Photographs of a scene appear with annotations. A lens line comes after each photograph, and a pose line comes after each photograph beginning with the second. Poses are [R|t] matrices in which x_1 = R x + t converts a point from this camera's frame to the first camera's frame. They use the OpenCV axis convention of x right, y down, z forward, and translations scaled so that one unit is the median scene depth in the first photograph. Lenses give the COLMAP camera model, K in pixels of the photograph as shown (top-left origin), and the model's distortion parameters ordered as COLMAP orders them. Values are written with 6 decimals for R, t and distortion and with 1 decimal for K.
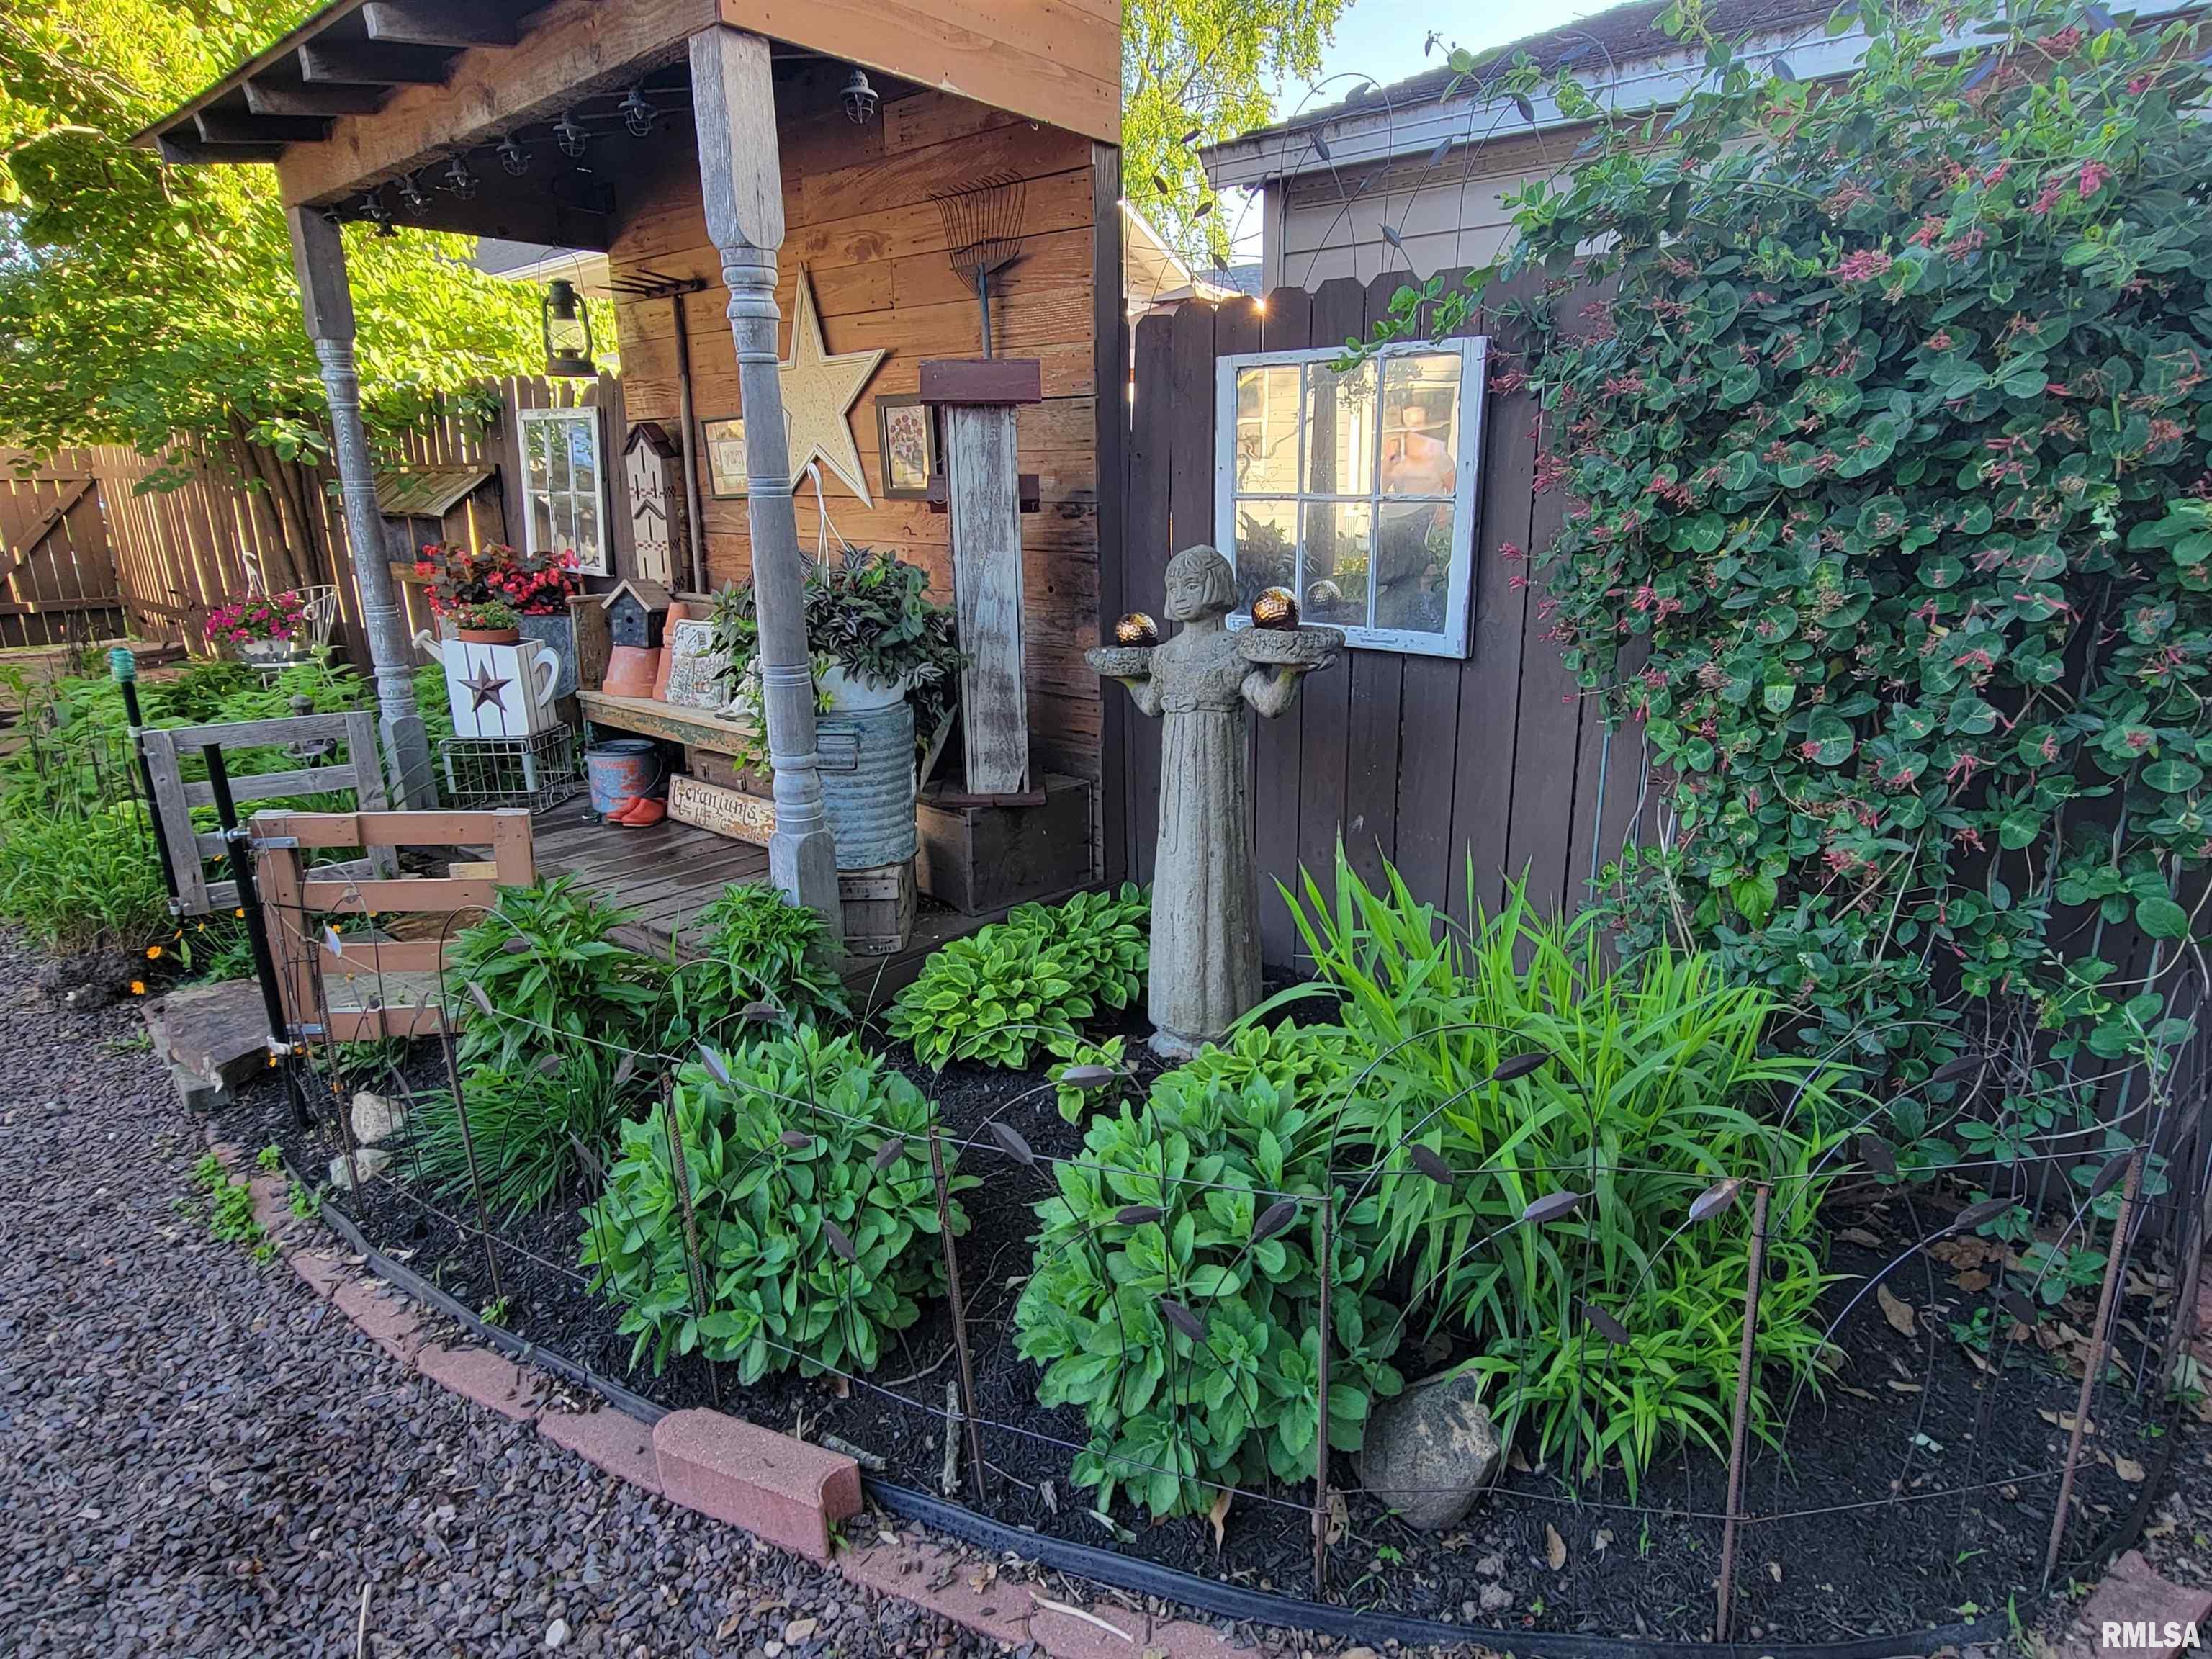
lens RADIAL K [[1258.5, 0, 1110.8], [0, 1258.5, 822.9], [0, 0, 1]] dist [-0.004440, 0.002470]
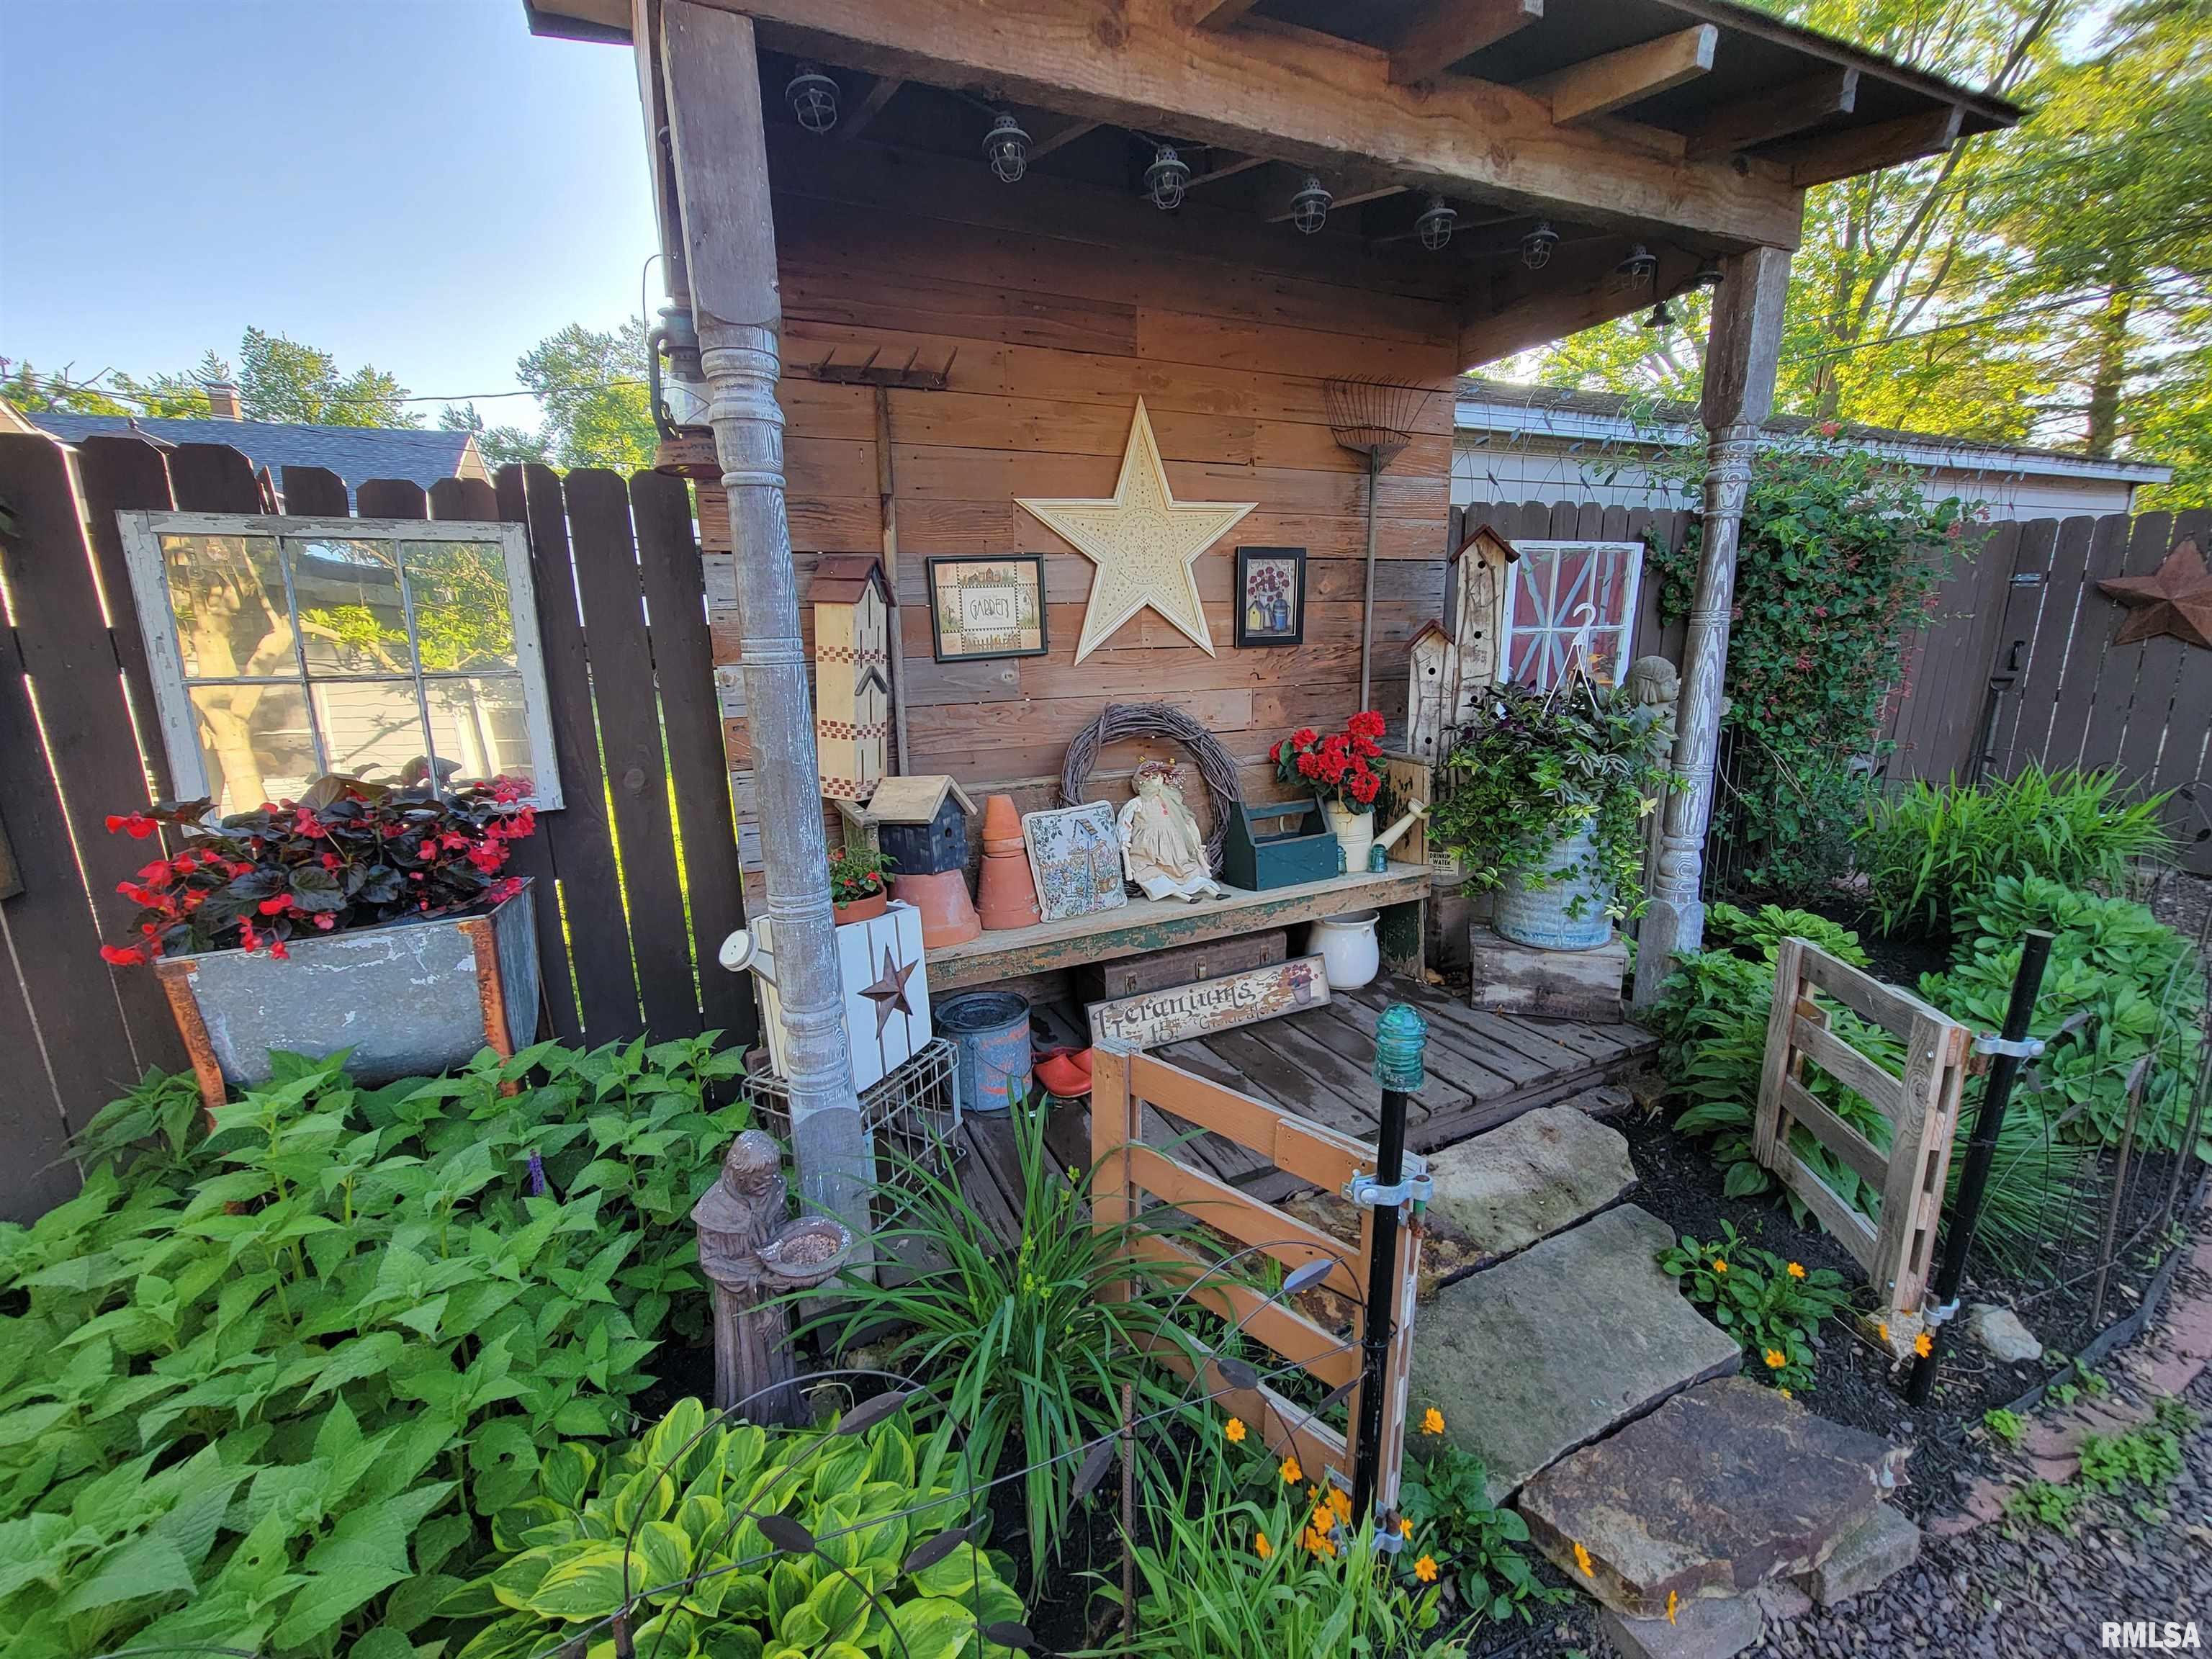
lens RADIAL K [[901.2, 0, 1105.3], [0, 901.2, 834.3], [0, 0, 1]] dist [-0.002377, 0.000717]
pose [[0.408492, -0.208639, 0.888596, -0.807546], [0.267153, 0.958222, 0.102175, -0.190494], [-0.872791, 0.195653, 0.447165, 0.705404]]
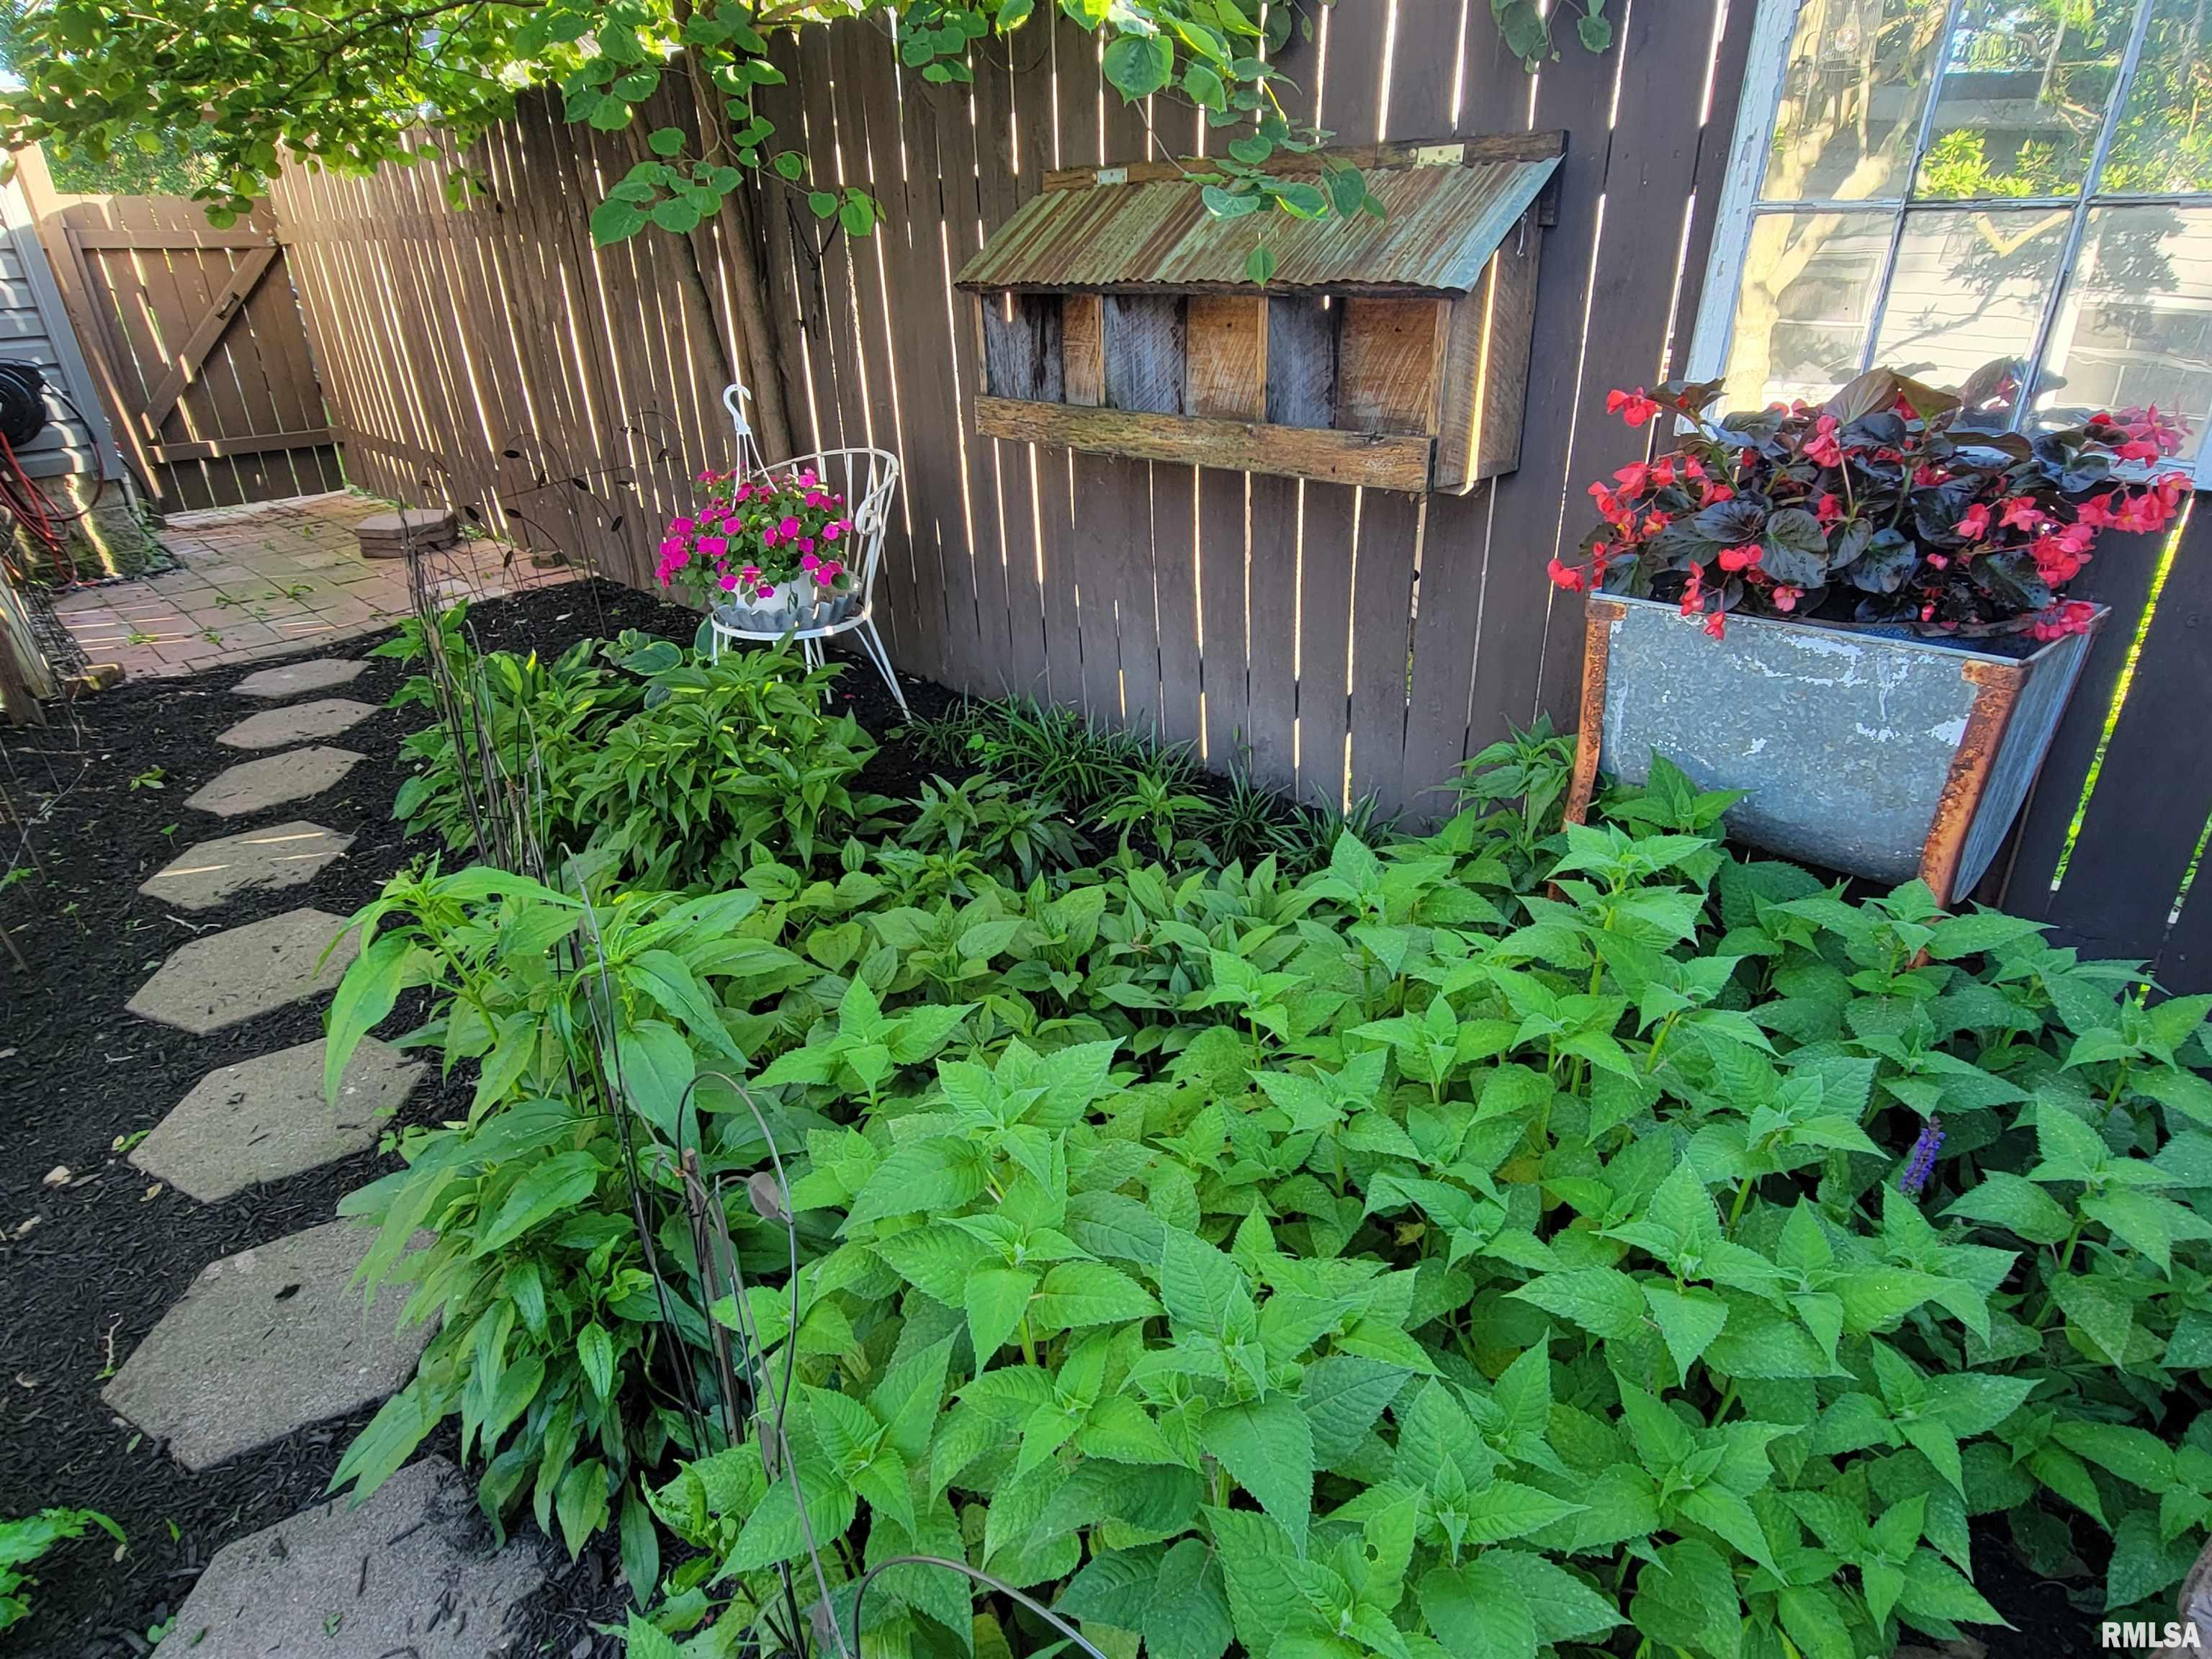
lens RADIAL K [[1258.5, 0, 1102.3], [0, 1258.5, 838.4], [0, 0, 1]] dist [-0.004440, 0.002470]
pose [[0.997356, 0.010393, -0.071920, -0.781617], [0.002577, 0.984039, 0.177935, -0.199196], [0.072621, -0.177650, 0.981411, 0.783013]]
